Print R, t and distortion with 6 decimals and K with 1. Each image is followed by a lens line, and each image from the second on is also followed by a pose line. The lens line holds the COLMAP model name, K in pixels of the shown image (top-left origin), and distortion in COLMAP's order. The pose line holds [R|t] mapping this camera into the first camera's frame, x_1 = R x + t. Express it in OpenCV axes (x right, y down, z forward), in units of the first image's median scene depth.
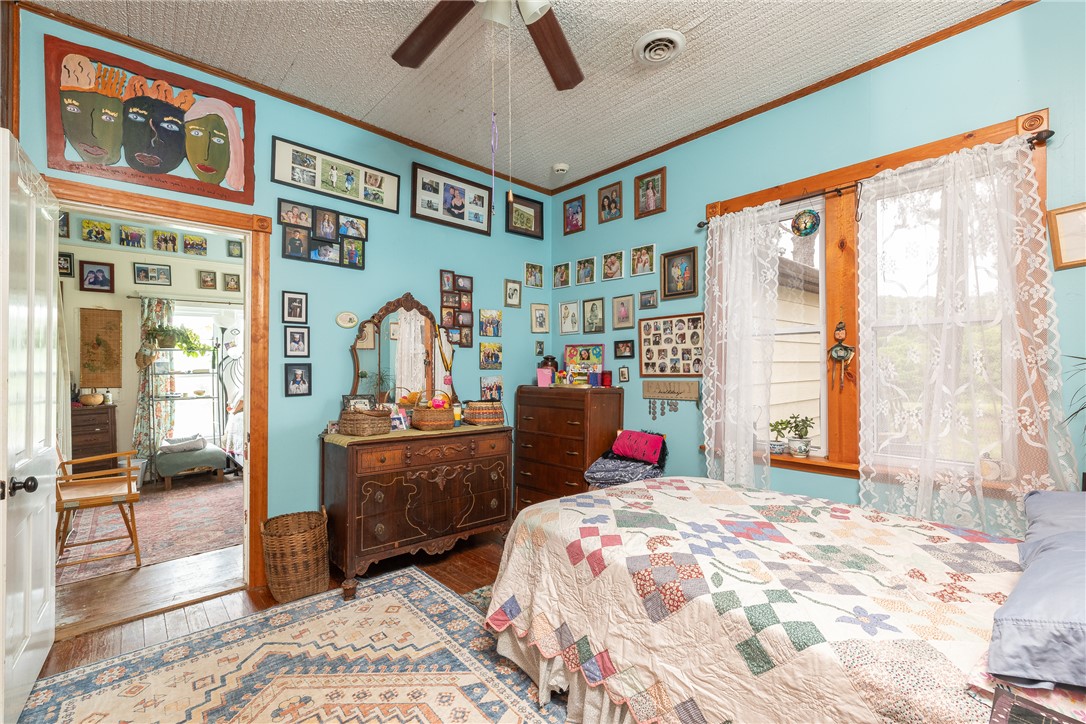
lens RADIAL K [[455.3, 0, 537.6], [0, 455.3, 360.3], [0, 0, 1]] dist [0.002038, -0.000128]
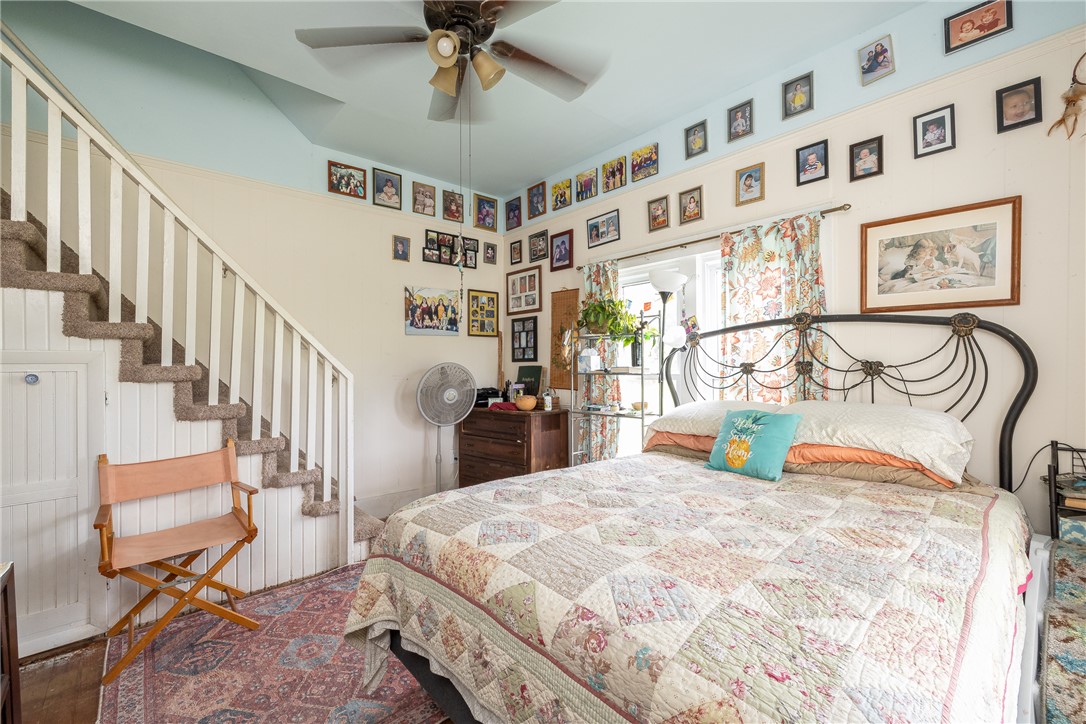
lens RADIAL K [[455.3, 0, 537.6], [0, 455.3, 360.3], [0, 0, 1]] dist [0.002038, -0.000128]
pose [[-0.023903, 0.005772, -0.999698, -0.148894], [0.009869, 0.999936, 0.005537, 0.005769], [0.999666, -0.009734, -0.023958, 0.919419]]
